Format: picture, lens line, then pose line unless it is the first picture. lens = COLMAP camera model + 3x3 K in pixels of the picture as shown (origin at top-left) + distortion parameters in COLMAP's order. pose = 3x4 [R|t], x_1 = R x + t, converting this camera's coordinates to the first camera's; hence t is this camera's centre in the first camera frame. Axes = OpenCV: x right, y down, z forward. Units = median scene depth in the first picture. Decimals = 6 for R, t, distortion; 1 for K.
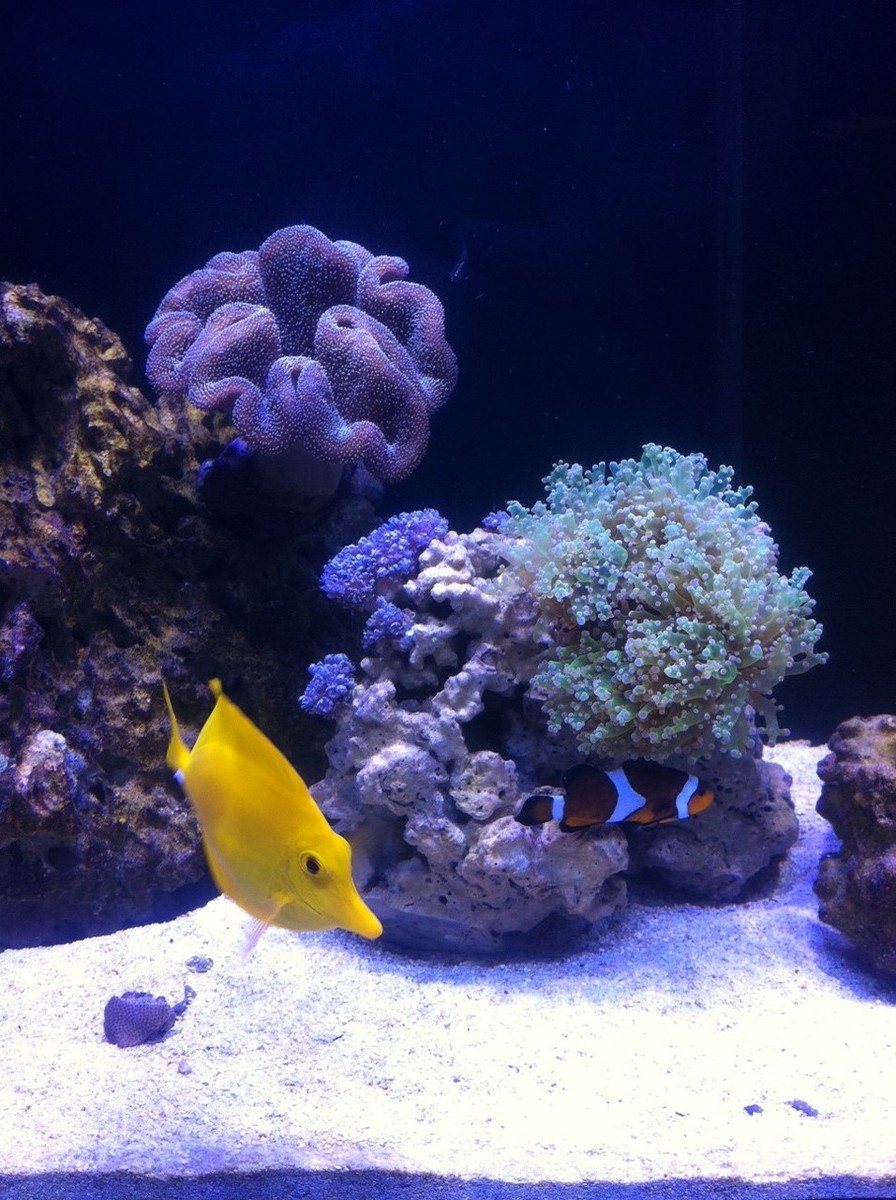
lens RADIAL K [[1267.3, 0, 489.6], [0, 1267.3, 554.6], [0, 0, 1]] dist [0.113748, 0.000000]
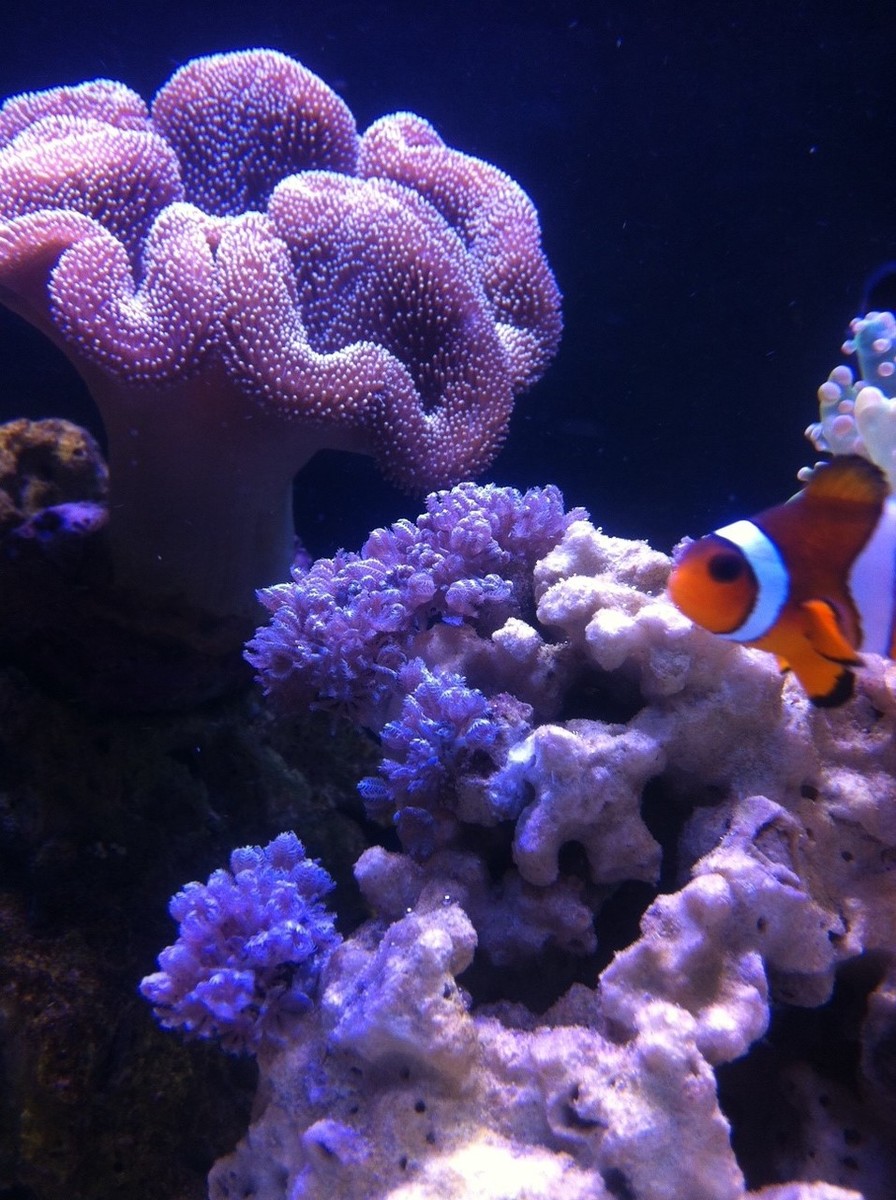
lens RADIAL K [[1211.1, 0, 434.1], [0, 1211.1, 627.8], [0, 0, 1]] dist [0.198508, 0.000000]
pose [[0.997813, 0.042352, 0.050749, -0.101552], [-0.020811, 0.930009, -0.366947, 0.144644], [-0.062738, 0.365088, 0.928857, 0.702103]]
